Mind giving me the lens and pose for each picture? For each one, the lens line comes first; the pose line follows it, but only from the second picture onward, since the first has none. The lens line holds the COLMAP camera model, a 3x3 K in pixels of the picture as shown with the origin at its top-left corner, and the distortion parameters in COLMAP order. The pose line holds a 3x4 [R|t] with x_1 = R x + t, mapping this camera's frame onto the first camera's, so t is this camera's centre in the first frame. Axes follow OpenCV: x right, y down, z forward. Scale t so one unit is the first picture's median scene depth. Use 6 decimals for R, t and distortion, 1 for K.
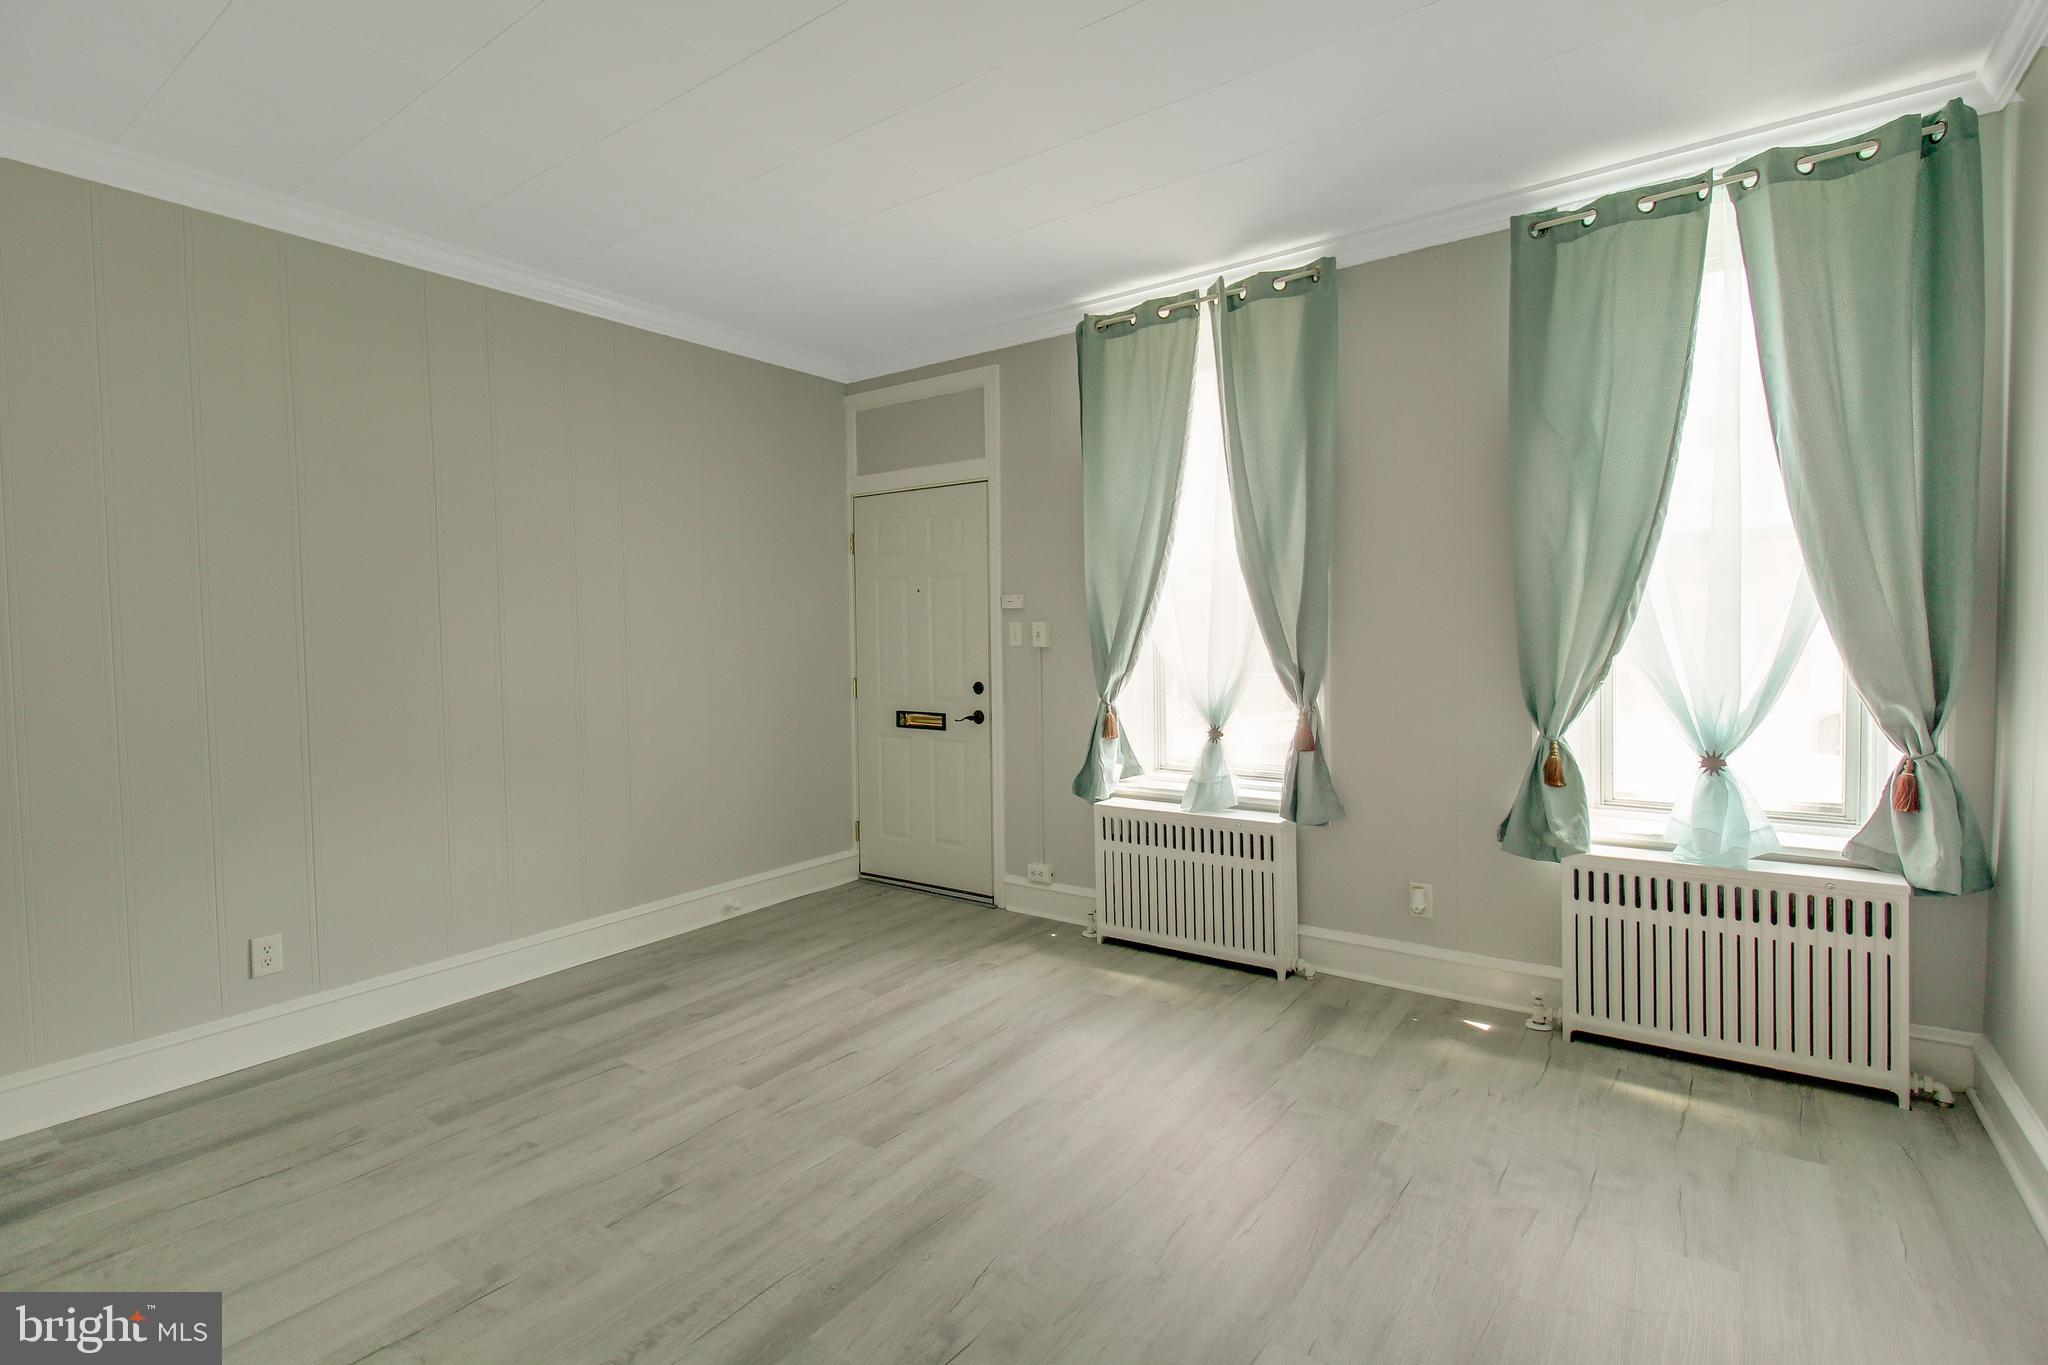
lens RADIAL K [[961.0, 0, 1027.8], [0, 961.0, 630.3], [0, 0, 1]] dist [0.009777, -0.011038]
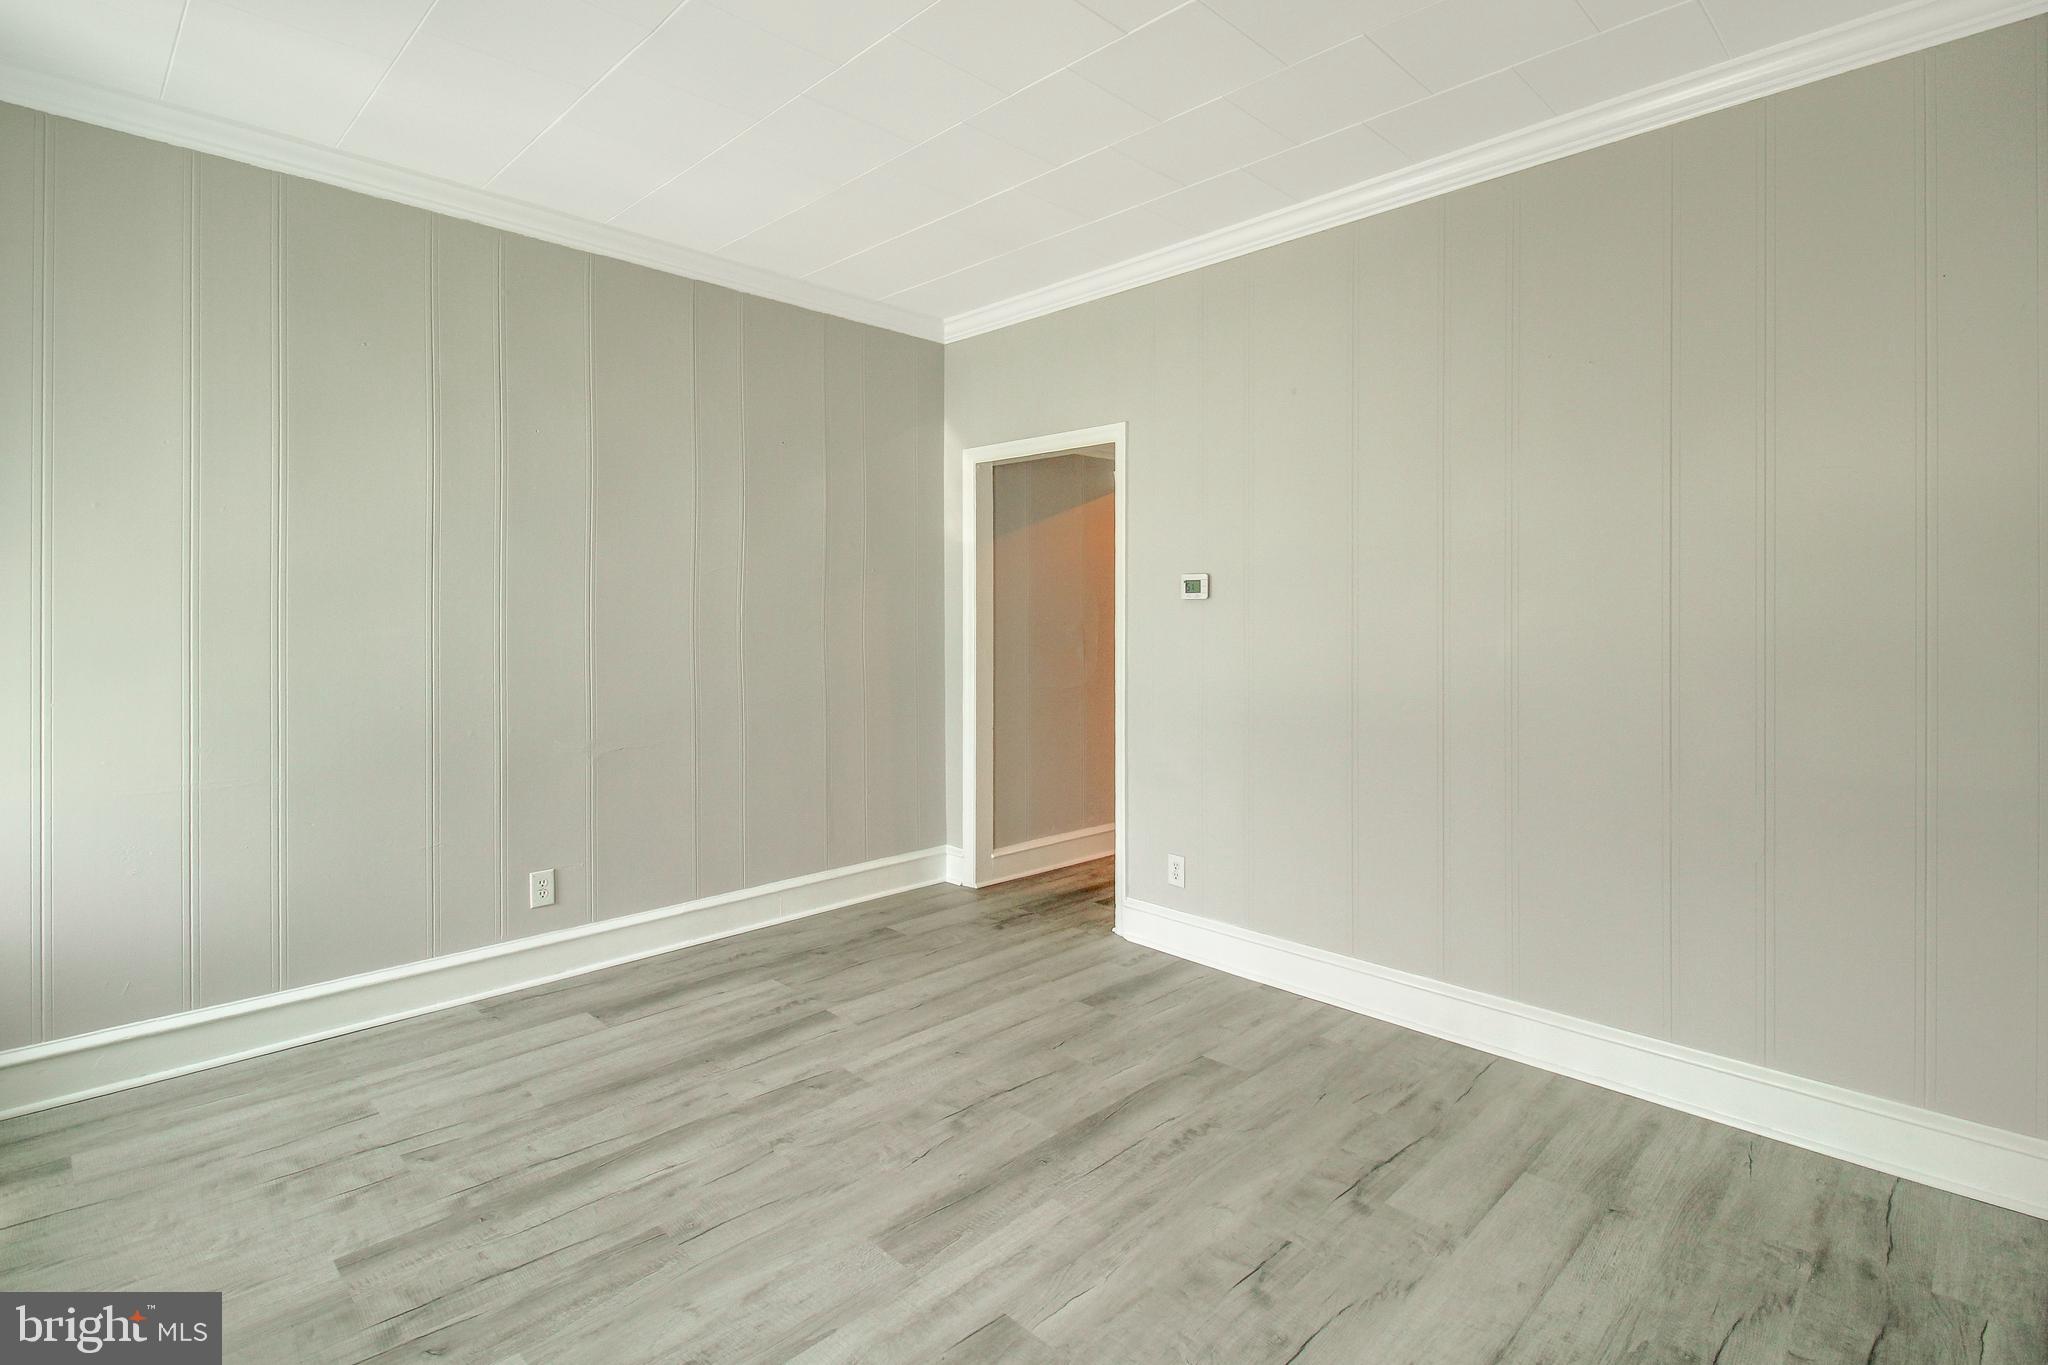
lens RADIAL K [[981.6, 0, 1025.4], [0, 981.6, 590.8], [0, 0, 1]] dist [0.002755, -0.008251]
pose [[-0.986919, 0.017928, 0.160214, -0.256997], [0.014081, 0.999585, -0.025117, 0.005850], [-0.160598, -0.022533, -0.986763, 1.473616]]
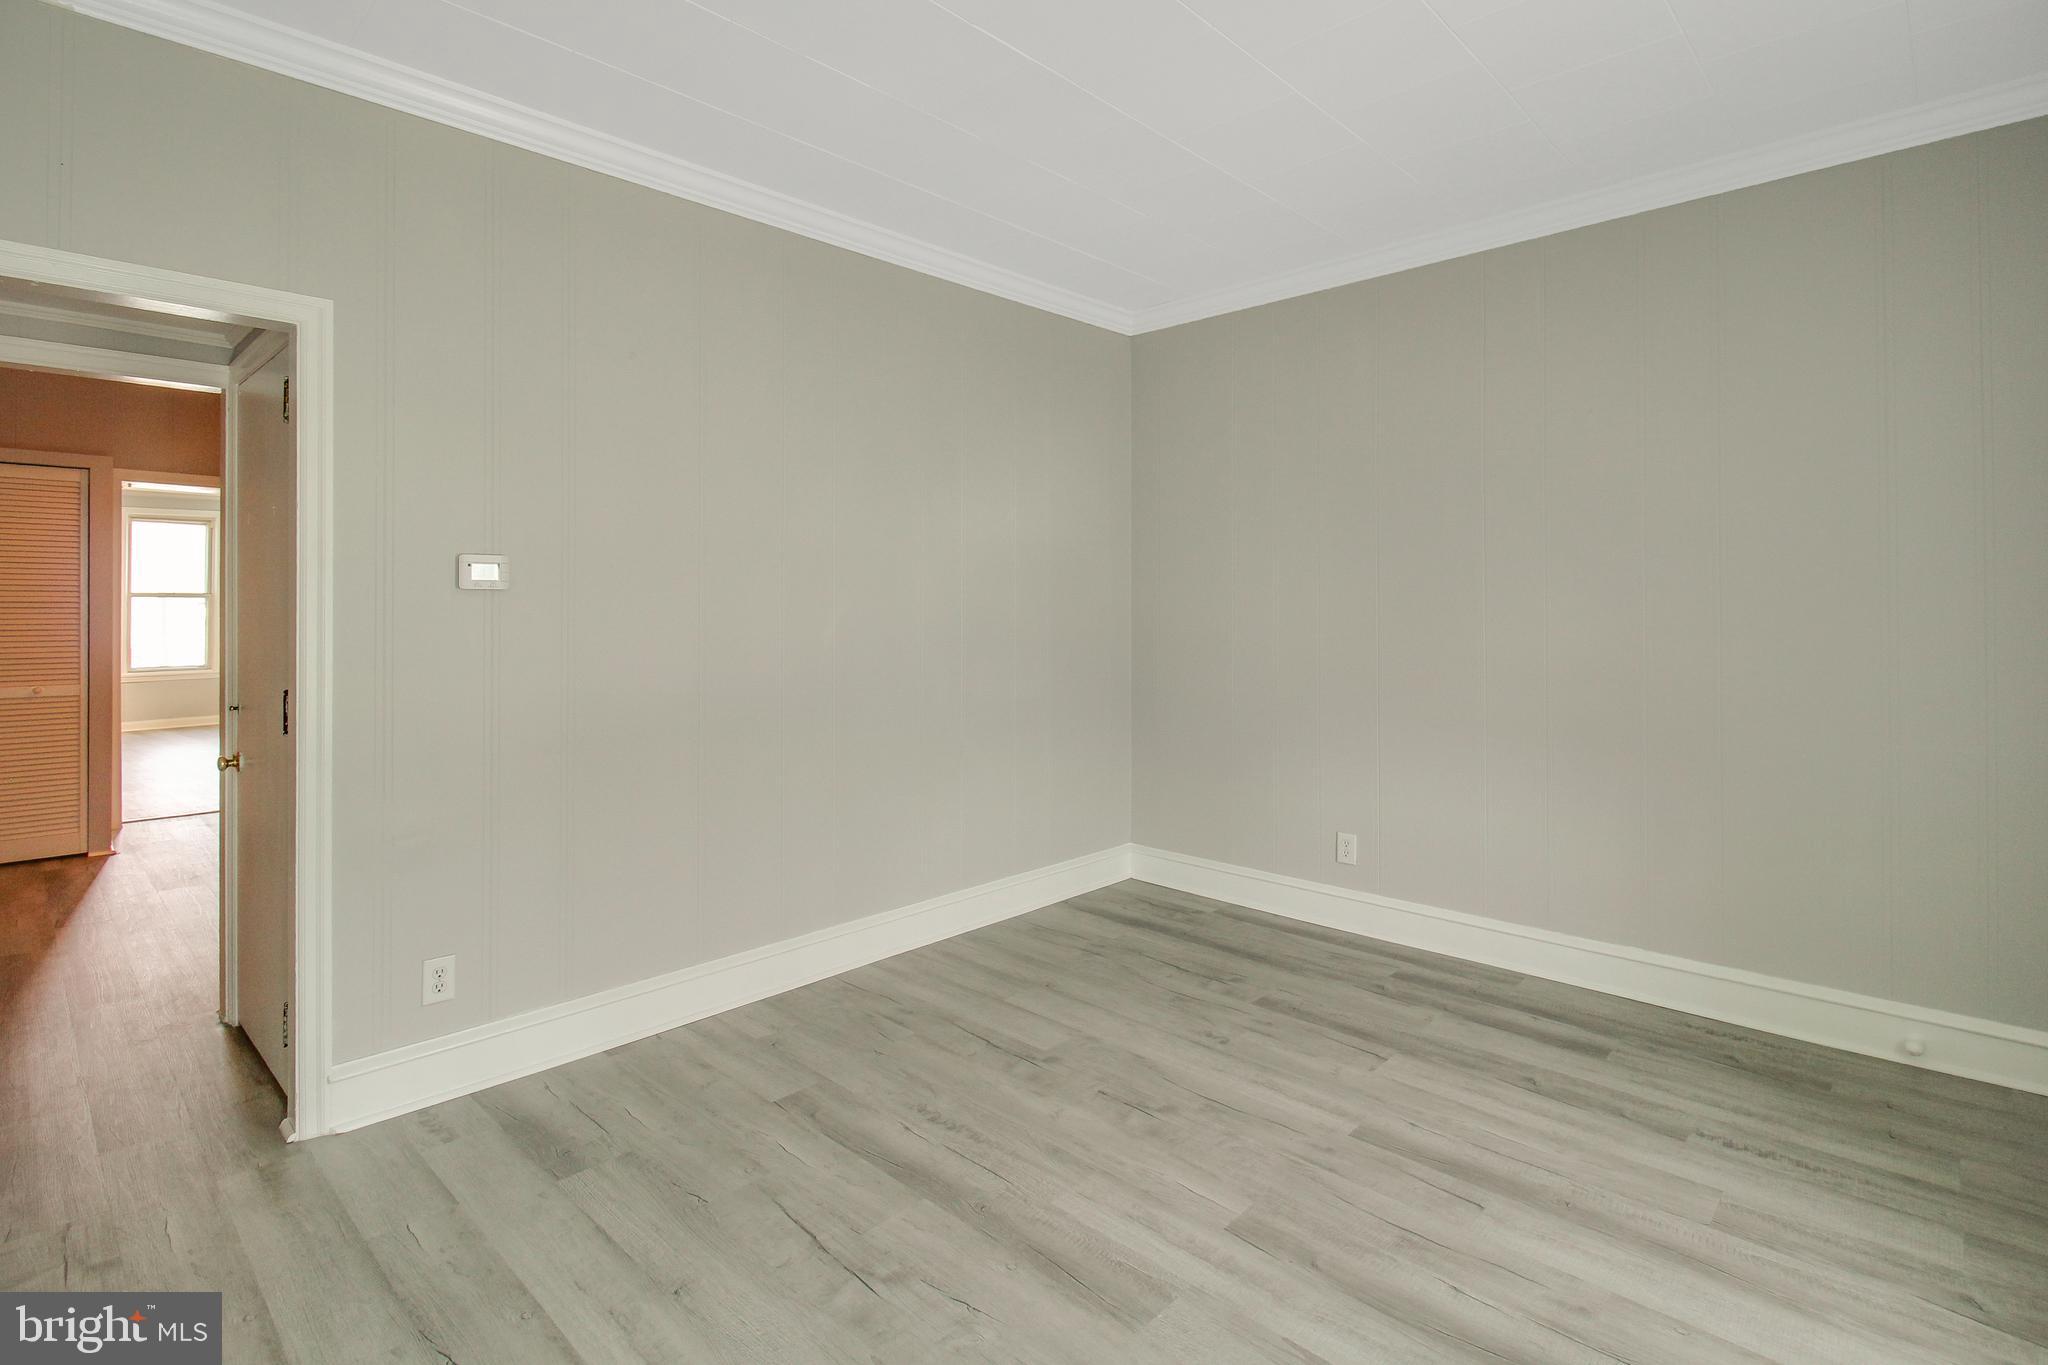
lens RADIAL K [[969.2, 0, 1034.2], [0, 969.2, 600.2], [0, 0, 1]] dist [0.011566, -0.009955]
pose [[-0.141633, 0.010230, -0.989866, 0.580257], [0.003982, 0.999944, 0.009765, -0.010526], [0.989911, -0.002559, -0.141666, 0.808366]]
